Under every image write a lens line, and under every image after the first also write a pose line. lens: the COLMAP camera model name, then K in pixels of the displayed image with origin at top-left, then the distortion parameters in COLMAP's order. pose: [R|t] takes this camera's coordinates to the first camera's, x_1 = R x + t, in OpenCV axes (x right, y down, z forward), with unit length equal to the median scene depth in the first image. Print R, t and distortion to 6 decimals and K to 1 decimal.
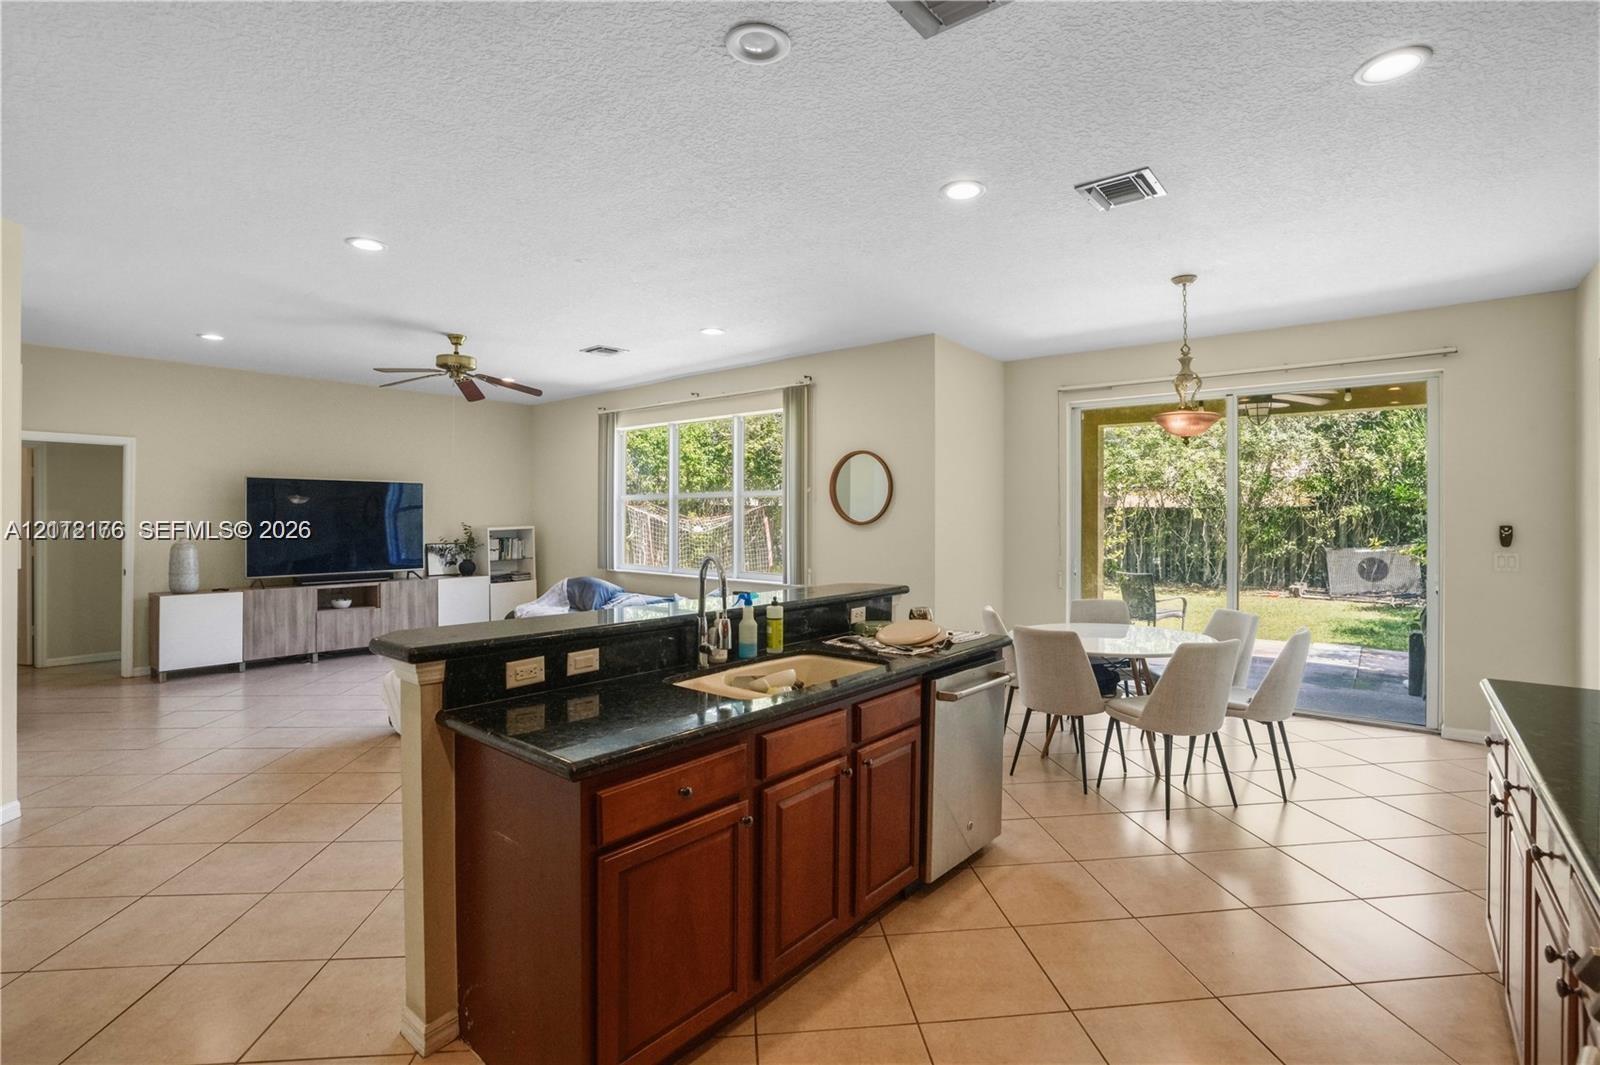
lens RADIAL K [[774.5, 0, 796.6], [0, 774.5, 519.2], [0, 0, 1]] dist [-0.037204, 0.017526]
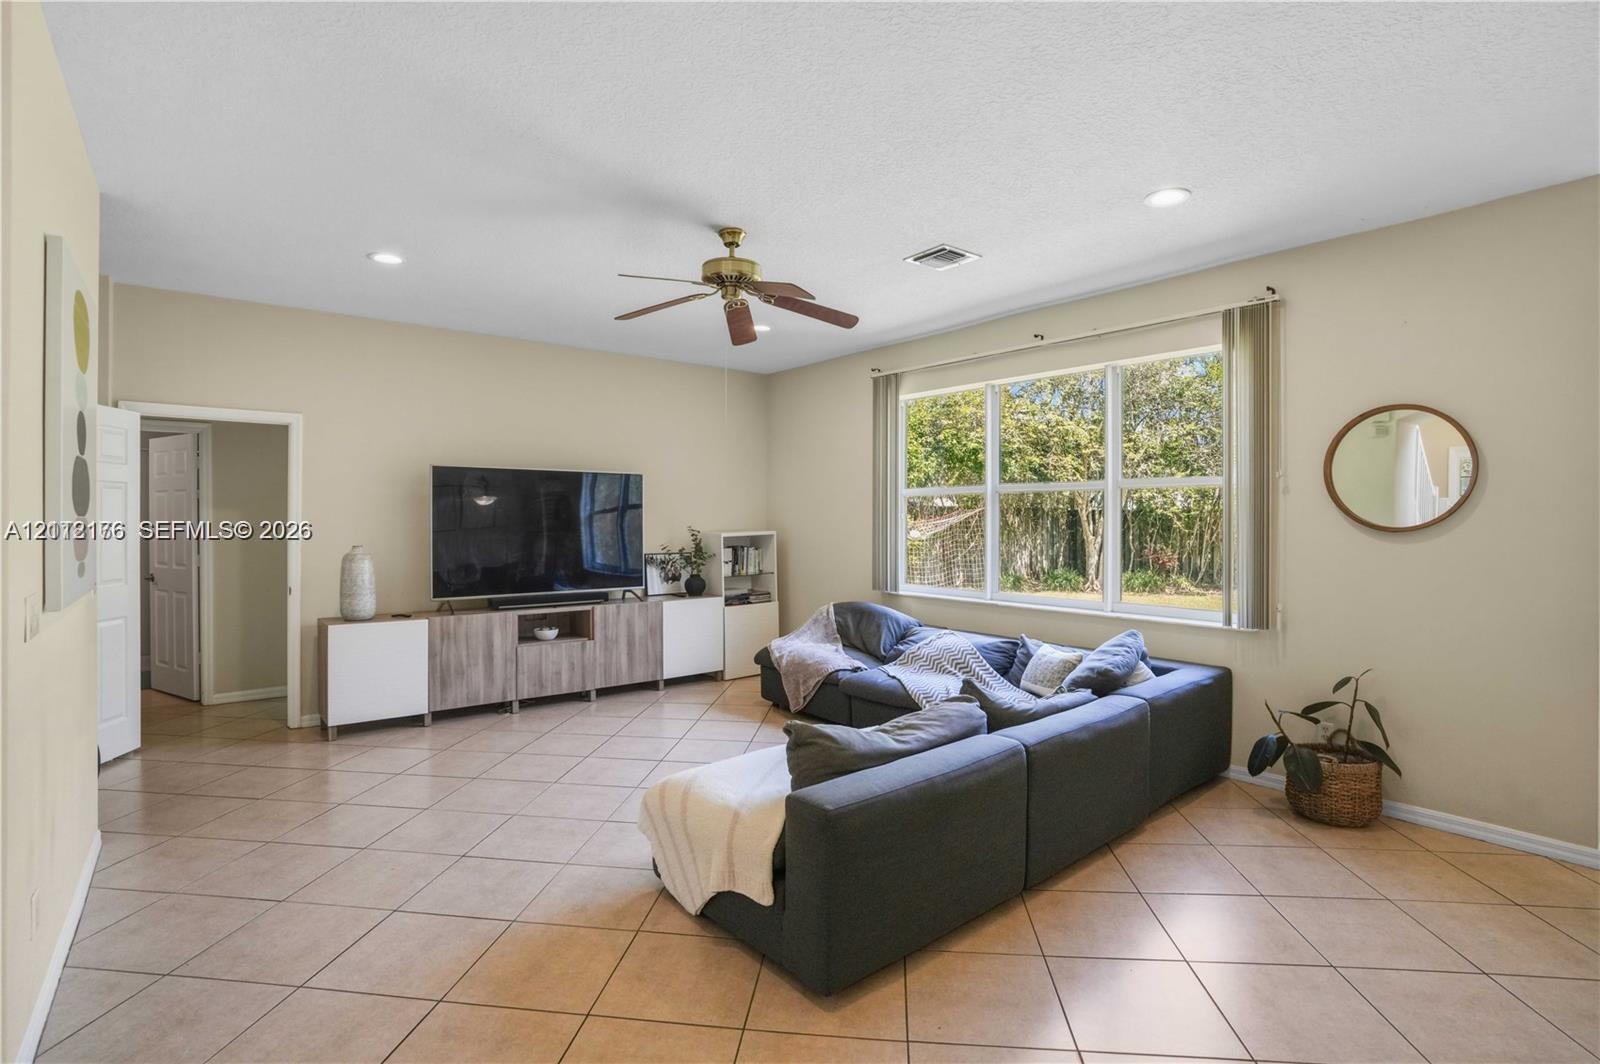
lens RADIAL K [[785.8, 0, 800.0], [0, 785.8, 532.0], [0, 0, 1]] dist [-0.040371, 0.000222]
pose [[0.982723, 0.003939, -0.185039, -0.222293], [-0.001725, 0.999925, 0.012123, 0.000554], [0.185073, -0.011594, 0.982656, 0.312865]]
